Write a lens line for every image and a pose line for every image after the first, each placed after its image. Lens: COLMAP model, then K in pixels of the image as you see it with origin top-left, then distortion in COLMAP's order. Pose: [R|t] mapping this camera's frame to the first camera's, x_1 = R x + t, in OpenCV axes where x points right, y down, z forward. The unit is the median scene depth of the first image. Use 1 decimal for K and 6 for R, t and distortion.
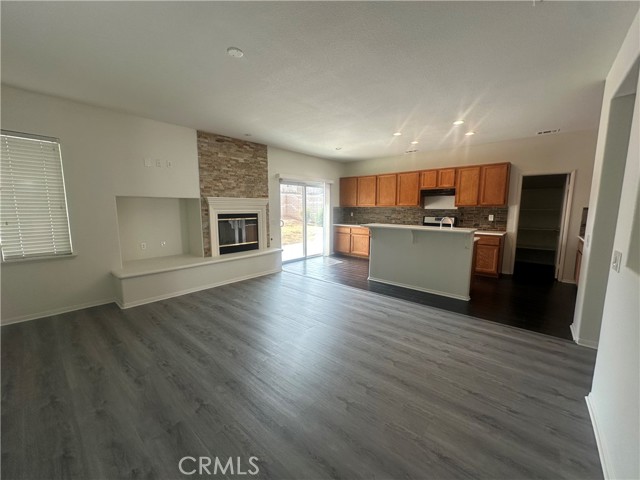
lens RADIAL K [[255.3, 0, 318.8], [0, 255.3, 239.0], [0, 0, 1]] dist [-0.001639, 0.001087]
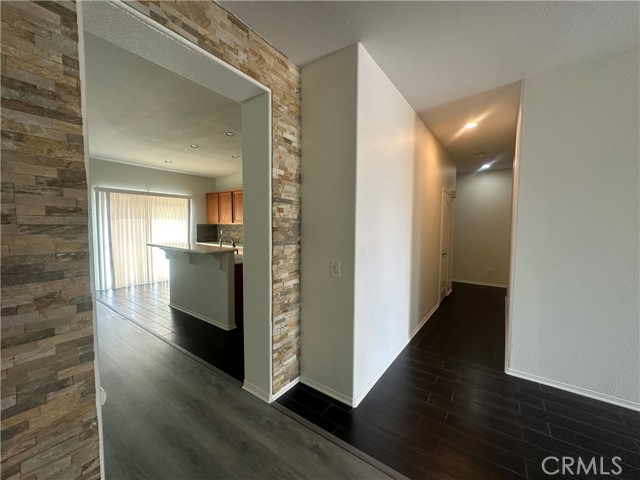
lens RADIAL K [[255.3, 0, 317.9], [0, 255.3, 239.5], [0, 0, 1]] dist [-0.001639, 0.001087]
pose [[0.996626, 0.001958, 0.082057, 0.624241], [0.003552, 0.997750, -0.066956, -0.008256], [-0.082004, 0.067021, 0.994376, 0.059571]]
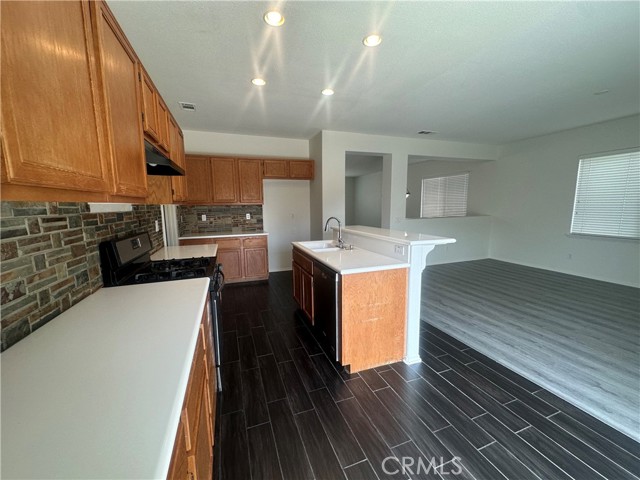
lens RADIAL K [[255.3, 0, 320.1], [0, 255.3, 239.1], [0, 0, 1]] dist [-0.001639, 0.001087]
pose [[-0.875797, -0.056109, 0.479407, 0.140628], [0.069871, 0.968022, 0.240939, -0.173423], [-0.477595, 0.244510, -0.843871, 1.389668]]
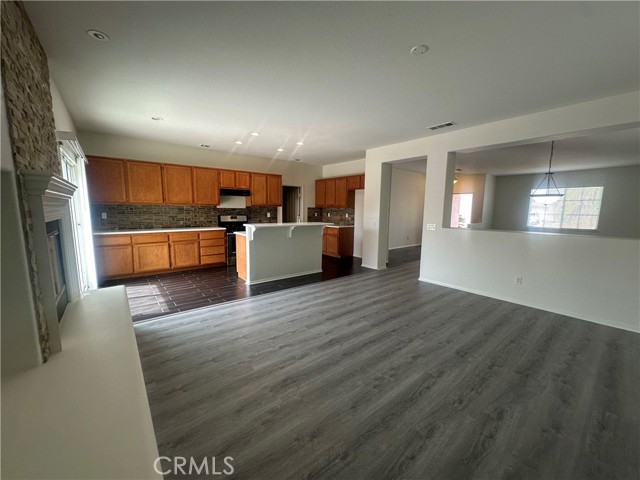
lens RADIAL K [[255.3, 0, 319.9], [0, 255.3, 241.5], [0, 0, 1]] dist [-0.001639, 0.001087]
pose [[0.169294, -0.126871, 0.977365, -0.630304], [0.106853, 0.988197, 0.109769, -0.068620], [-0.979756, 0.085851, 0.180852, 0.556589]]
